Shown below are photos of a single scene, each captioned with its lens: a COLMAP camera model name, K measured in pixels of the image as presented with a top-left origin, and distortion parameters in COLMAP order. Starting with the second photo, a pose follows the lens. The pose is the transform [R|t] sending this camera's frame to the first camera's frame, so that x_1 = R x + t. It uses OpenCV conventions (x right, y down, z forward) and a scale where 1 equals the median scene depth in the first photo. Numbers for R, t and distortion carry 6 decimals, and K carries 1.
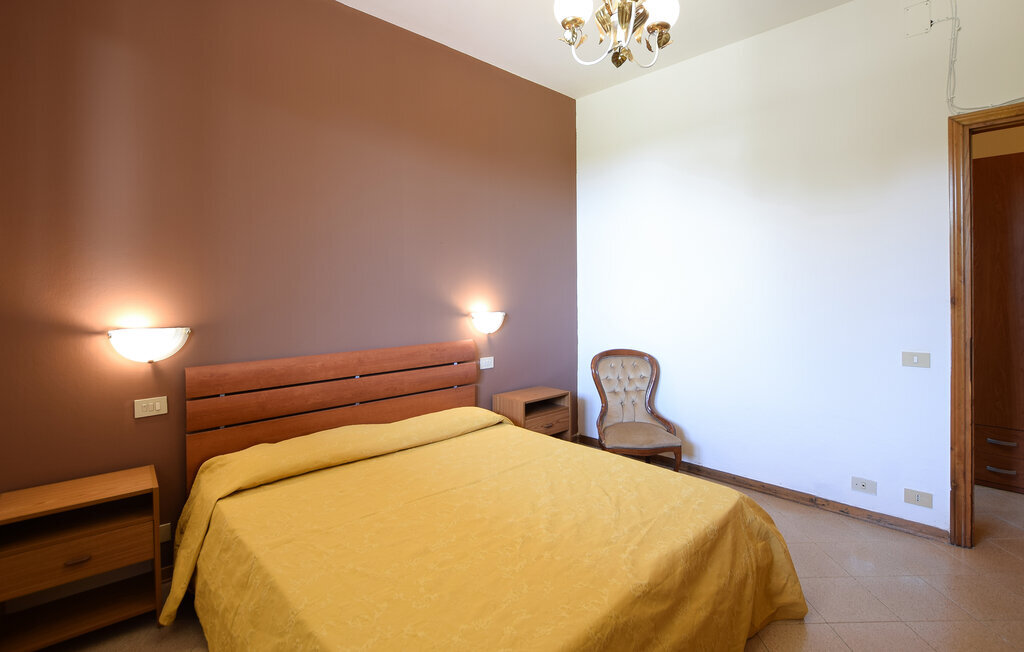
lens RADIAL K [[496.0, 0, 506.5], [0, 496.0, 290.2], [0, 0, 1]] dist [-0.027987, -0.000097]
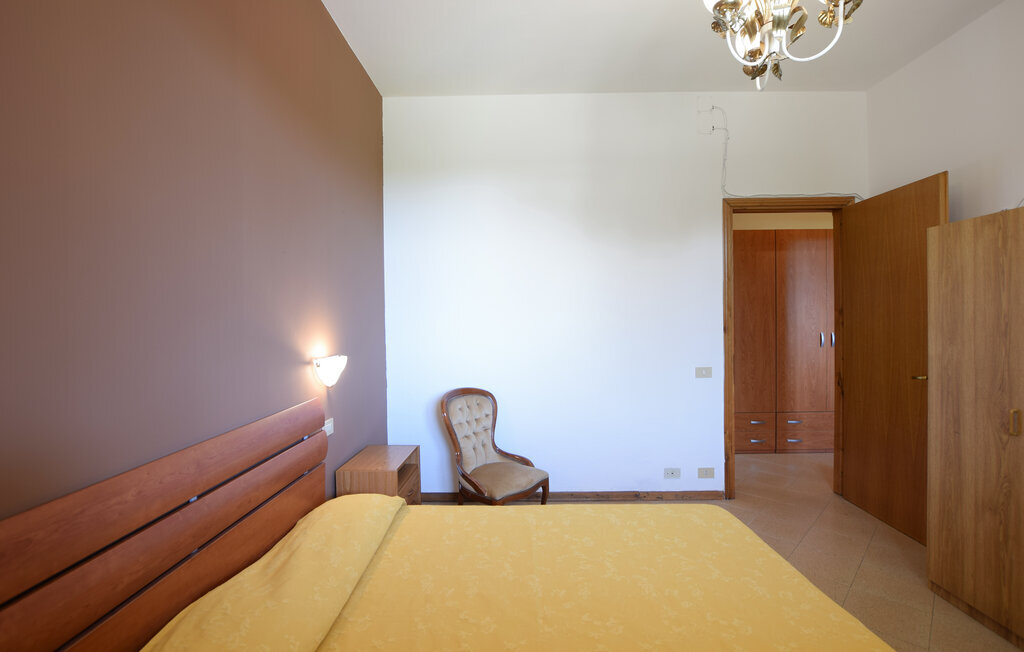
lens RADIAL K [[464.8, 0, 512.0], [0, 464.8, 326.0], [0, 0, 1]] dist [-0.038893, -0.000134]
pose [[0.689622, -0.013769, 0.724039, -0.438430], [0.007631, 0.999902, 0.011748, -0.005975], [-0.724129, -0.002577, 0.689659, 0.469090]]
